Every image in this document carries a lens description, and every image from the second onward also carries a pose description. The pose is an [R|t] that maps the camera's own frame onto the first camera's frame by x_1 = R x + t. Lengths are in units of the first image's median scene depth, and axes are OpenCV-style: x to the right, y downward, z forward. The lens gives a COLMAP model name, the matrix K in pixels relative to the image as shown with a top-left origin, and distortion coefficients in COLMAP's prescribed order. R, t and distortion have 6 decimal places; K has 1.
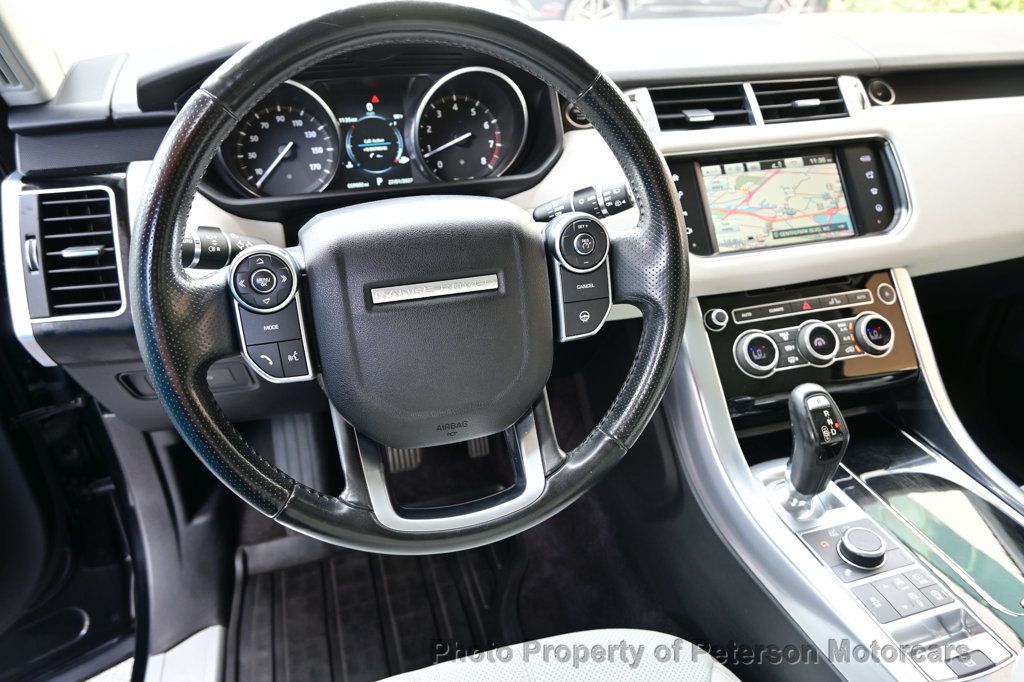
lens RADIAL K [[710.4, 0, 510.1], [0, 710.4, 354.8], [0, 0, 1]] dist [-0.020465, 0.001119]
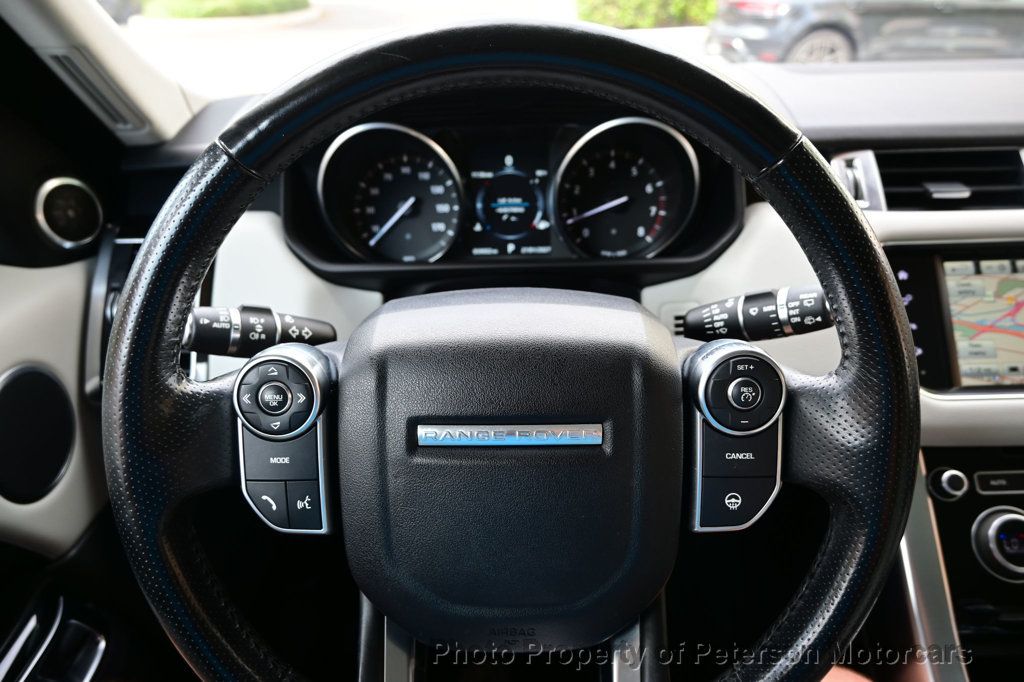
lens RADIAL K [[689.9, 0, 512.0], [0, 689.9, 341.0], [0, 0, 1]] dist [-0.019514, 0.000305]
pose [[0.959189, 0.106456, -0.261961, 0.042697], [-0.123668, 0.991059, -0.050074, -0.100241], [0.254288, 0.080427, 0.963779, 0.237142]]
